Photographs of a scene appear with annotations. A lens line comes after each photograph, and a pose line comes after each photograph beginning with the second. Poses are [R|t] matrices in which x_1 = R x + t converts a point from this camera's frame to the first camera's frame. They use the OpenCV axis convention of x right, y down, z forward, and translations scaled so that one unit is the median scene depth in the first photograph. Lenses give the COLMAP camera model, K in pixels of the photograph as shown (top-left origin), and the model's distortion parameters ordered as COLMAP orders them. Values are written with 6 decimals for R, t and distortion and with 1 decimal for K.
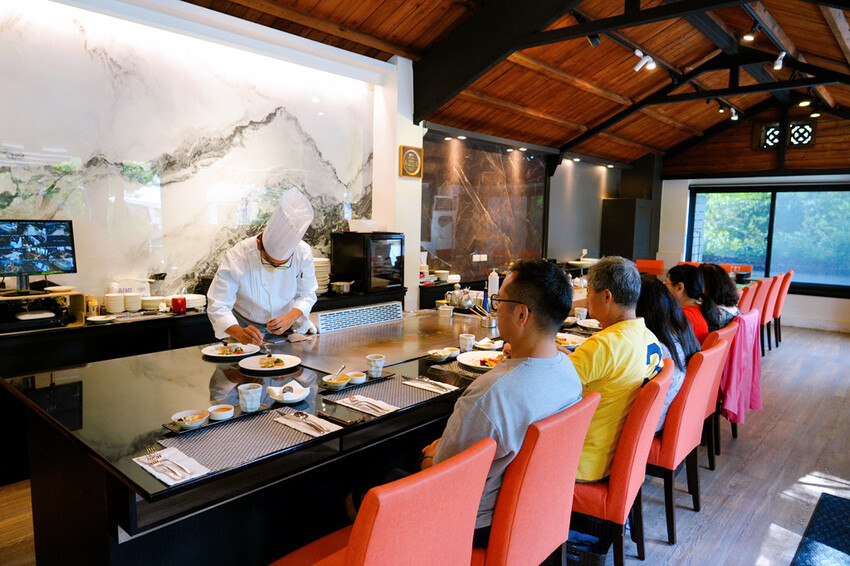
lens RADIAL K [[572.7, 0, 427.9], [0, 572.7, 284.8], [0, 0, 1]] dist [-0.011723, 0.002472]
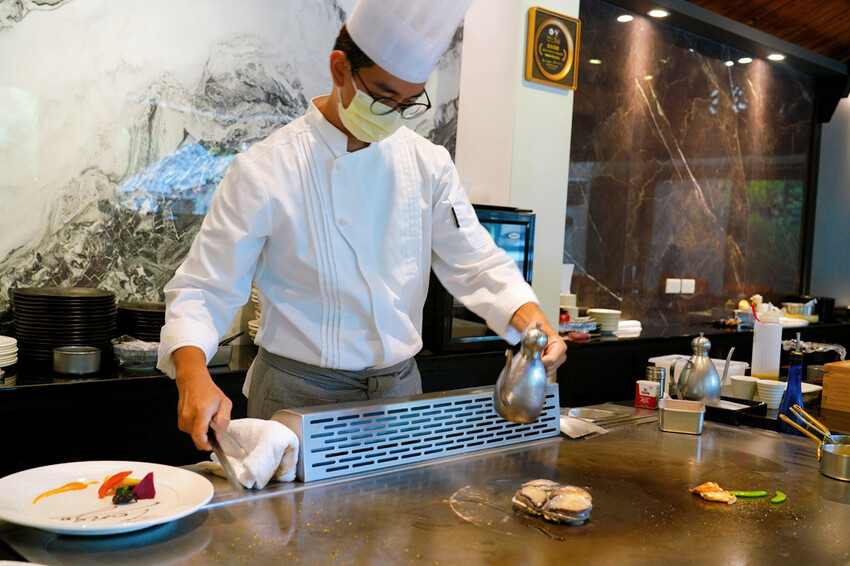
lens RADIAL K [[904.8, 0, 426.7], [0, 904.8, 283.2], [0, 0, 1]] dist [-0.001875, 0.000000]
pose [[0.995259, 0.037633, -0.089688, -0.065896], [-0.043486, 0.996987, -0.064225, 0.007757], [0.087001, 0.067821, 0.993897, 0.397644]]
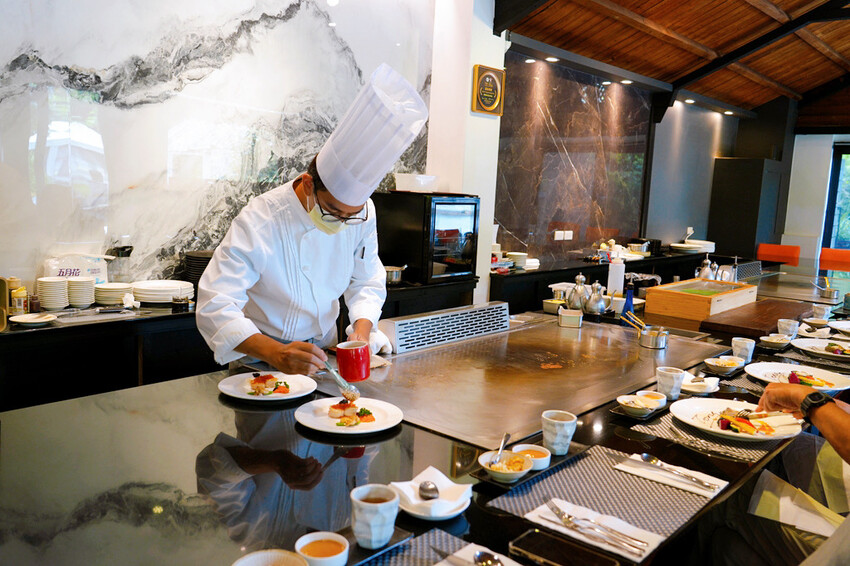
lens RADIAL K [[718.0, 0, 424.7], [0, 718.0, 284.7], [0, 0, 1]] dist [-0.002477, 0.006092]
pose [[0.999595, 0.027529, 0.007245, -0.123211], [-0.027703, 0.999297, 0.025257, -0.006298], [-0.006545, -0.025447, 0.999655, 0.177588]]
